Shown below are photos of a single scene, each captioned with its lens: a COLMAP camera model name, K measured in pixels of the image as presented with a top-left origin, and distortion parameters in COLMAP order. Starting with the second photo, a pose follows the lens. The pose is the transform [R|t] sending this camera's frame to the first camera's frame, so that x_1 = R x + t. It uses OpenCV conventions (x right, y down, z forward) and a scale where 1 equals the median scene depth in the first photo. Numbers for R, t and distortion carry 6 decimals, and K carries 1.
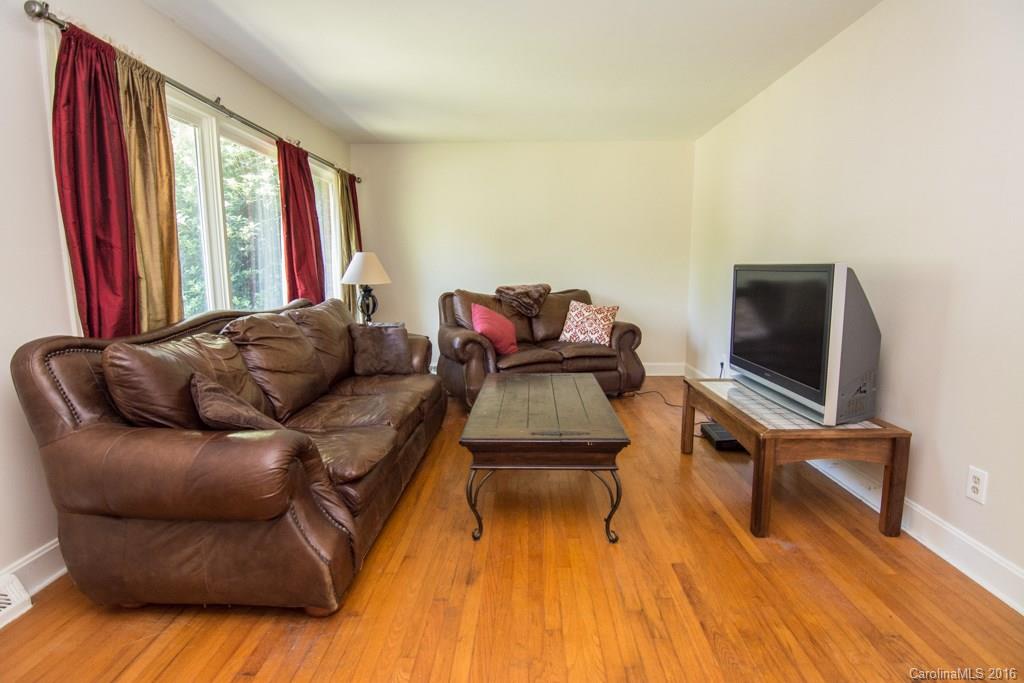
lens RADIAL K [[496.5, 0, 514.6], [0, 496.5, 338.1], [0, 0, 1]] dist [-0.002313, -0.010905]
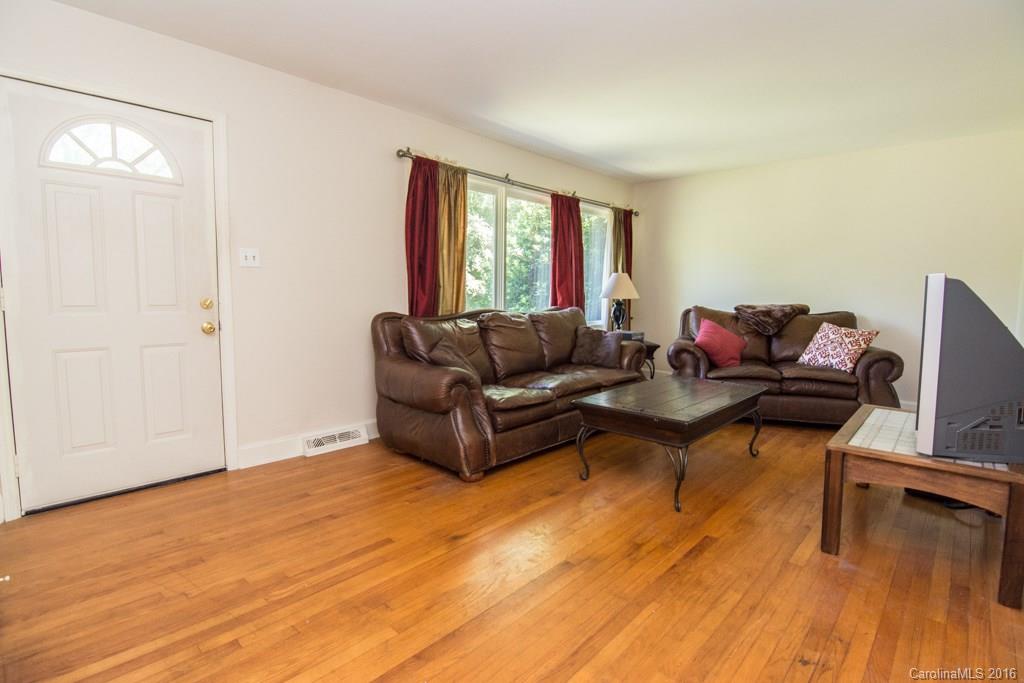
lens RADIAL K [[496.5, 0, 514.6], [0, 496.5, 338.1], [0, 0, 1]] dist [-0.002313, -0.010905]
pose [[0.751911, 0.073382, -0.655168, 0.398920], [-0.106624, 0.994239, -0.011008, 0.035723], [0.650586, 0.078133, 0.755403, -0.106186]]
